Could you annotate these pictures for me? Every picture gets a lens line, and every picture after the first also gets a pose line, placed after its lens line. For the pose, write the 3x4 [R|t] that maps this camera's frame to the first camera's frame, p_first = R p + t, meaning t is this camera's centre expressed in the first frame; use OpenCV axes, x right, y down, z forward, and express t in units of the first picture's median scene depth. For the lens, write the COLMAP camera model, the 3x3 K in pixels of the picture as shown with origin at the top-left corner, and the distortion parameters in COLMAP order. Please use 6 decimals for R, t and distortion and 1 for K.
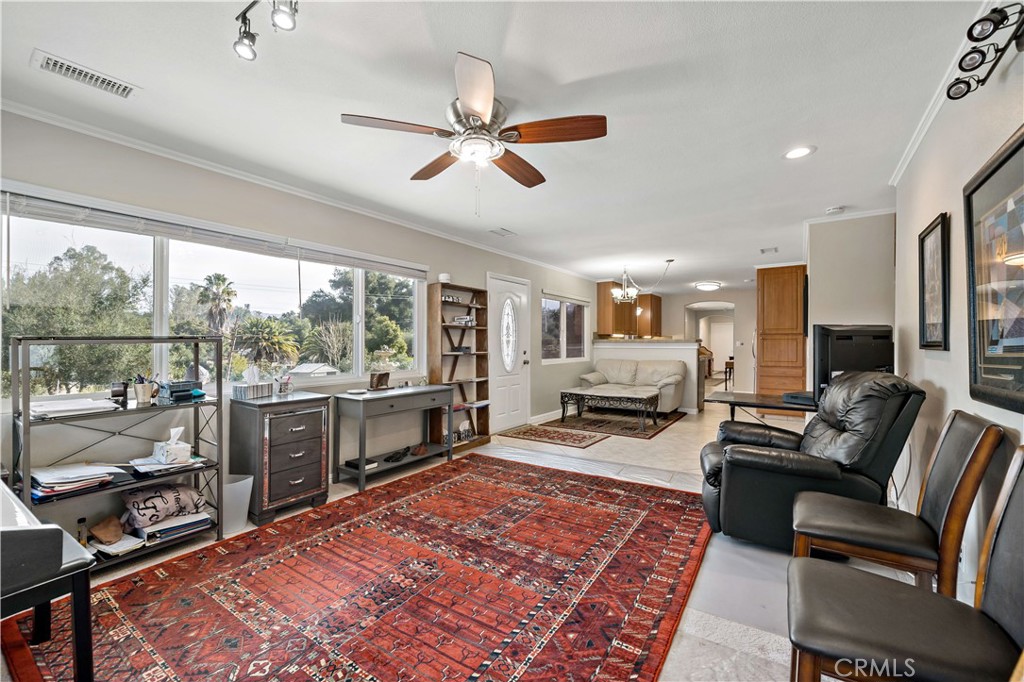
lens RADIAL K [[427.1, 0, 514.0], [0, 427.1, 346.4], [0, 0, 1]] dist [0.000093, 0.000026]
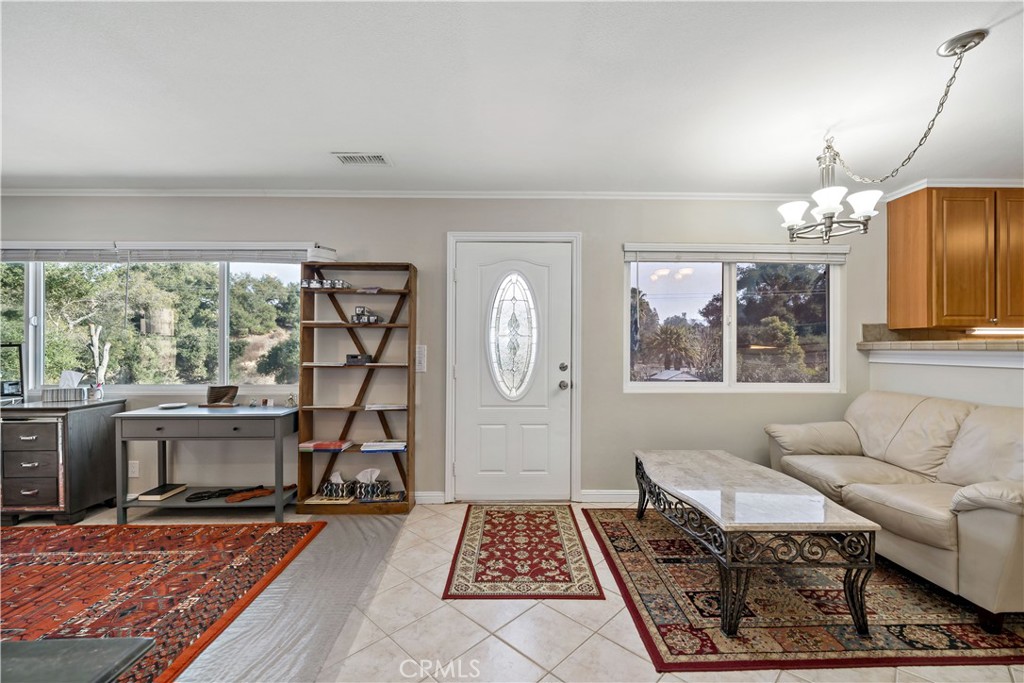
lens RADIAL K [[427.1, 0, 514.0], [0, 427.1, 346.9], [0, 0, 1]] dist [0.000093, 0.000026]
pose [[0.574499, -0.001544, -0.818504, 0.619655], [-0.008687, 0.999930, -0.007984, -0.009476], [0.818459, 0.011697, 0.574446, 0.910359]]
